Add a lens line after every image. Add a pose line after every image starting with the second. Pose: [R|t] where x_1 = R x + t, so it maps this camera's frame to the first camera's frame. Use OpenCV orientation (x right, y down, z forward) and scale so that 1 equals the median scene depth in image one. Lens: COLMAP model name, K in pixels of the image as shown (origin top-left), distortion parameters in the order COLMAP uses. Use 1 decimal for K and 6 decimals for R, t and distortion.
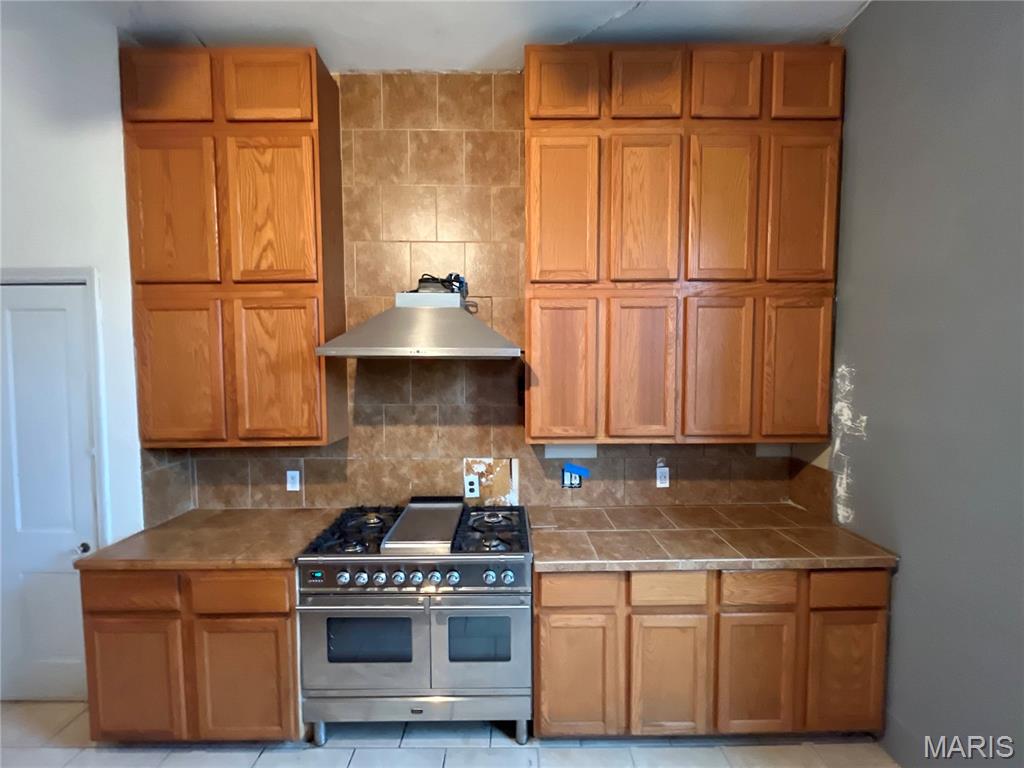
lens RADIAL K [[416.3, 0, 511.4], [0, 416.3, 381.9], [0, 0, 1]] dist [-0.002427, 0.001144]
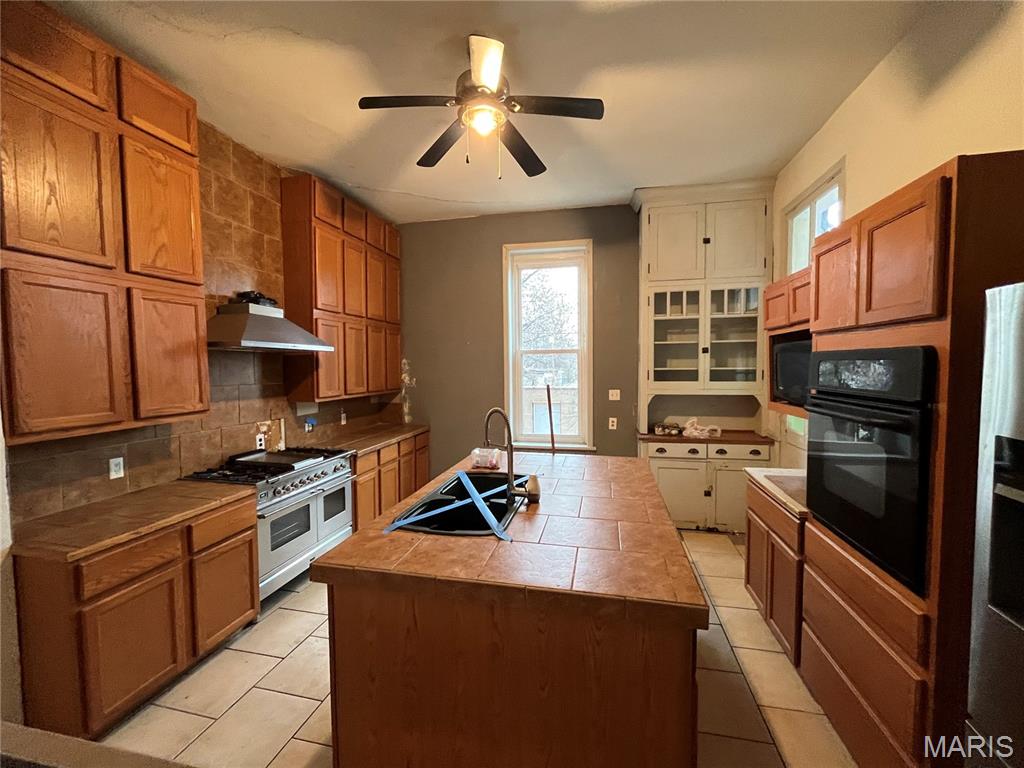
lens RADIAL K [[416.3, 0, 513.2], [0, 416.3, 383.5], [0, 0, 1]] dist [-0.002427, 0.001144]
pose [[0.219915, -0.041548, 0.974634, -1.312783], [0.046141, 0.998417, 0.032151, 0.048280], [-0.974427, 0.037900, 0.221484, -0.158310]]
